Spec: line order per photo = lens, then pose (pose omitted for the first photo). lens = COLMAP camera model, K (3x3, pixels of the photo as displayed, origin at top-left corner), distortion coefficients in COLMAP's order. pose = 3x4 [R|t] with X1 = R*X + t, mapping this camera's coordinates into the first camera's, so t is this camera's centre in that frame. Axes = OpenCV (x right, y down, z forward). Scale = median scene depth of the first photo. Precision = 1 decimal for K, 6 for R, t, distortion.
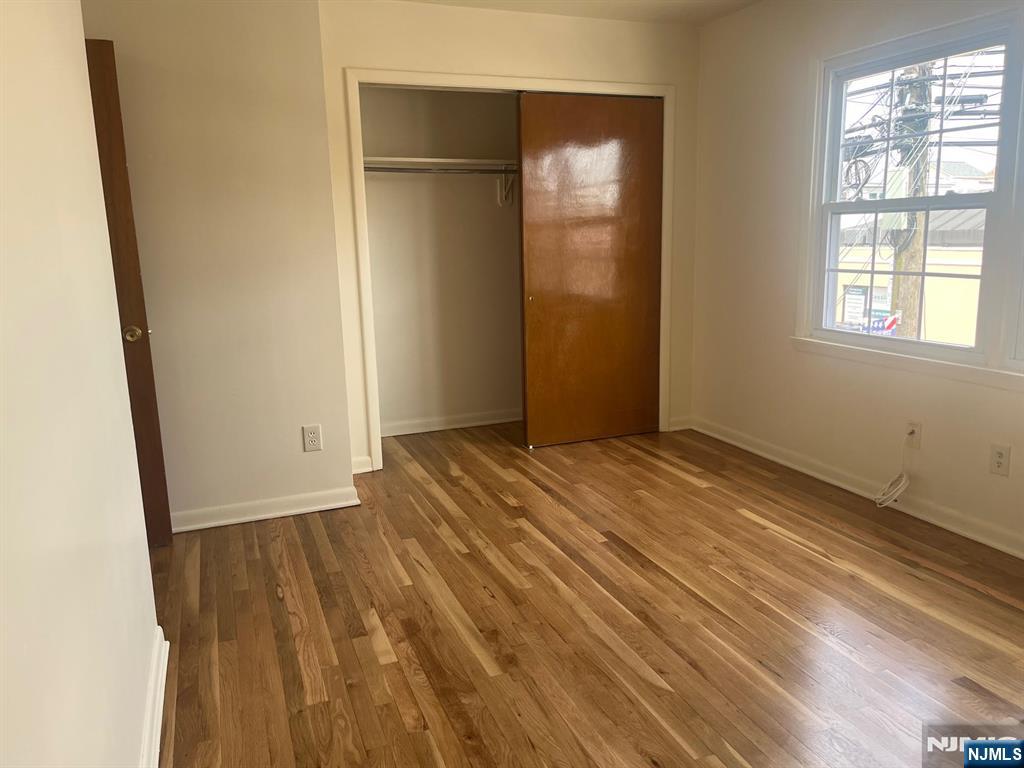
lens RADIAL K [[769.8, 0, 519.0], [0, 769.8, 386.4], [0, 0, 1]] dist [0.059717, -0.072160]
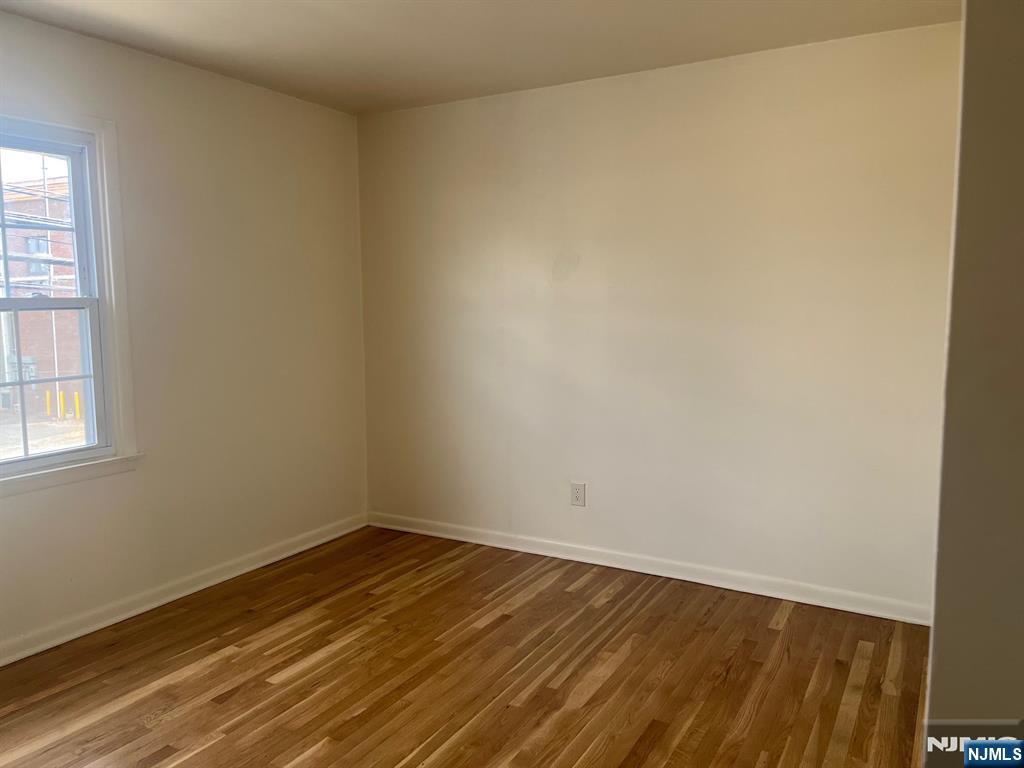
lens RADIAL K [[769.8, 0, 519.0], [0, 769.8, 386.4], [0, 0, 1]] dist [0.059717, -0.072160]
pose [[-0.621992, -0.060522, 0.780681, -0.547351], [0.169696, 0.962895, 0.209850, -0.228127], [-0.764414, 0.263003, -0.588643, 1.092246]]
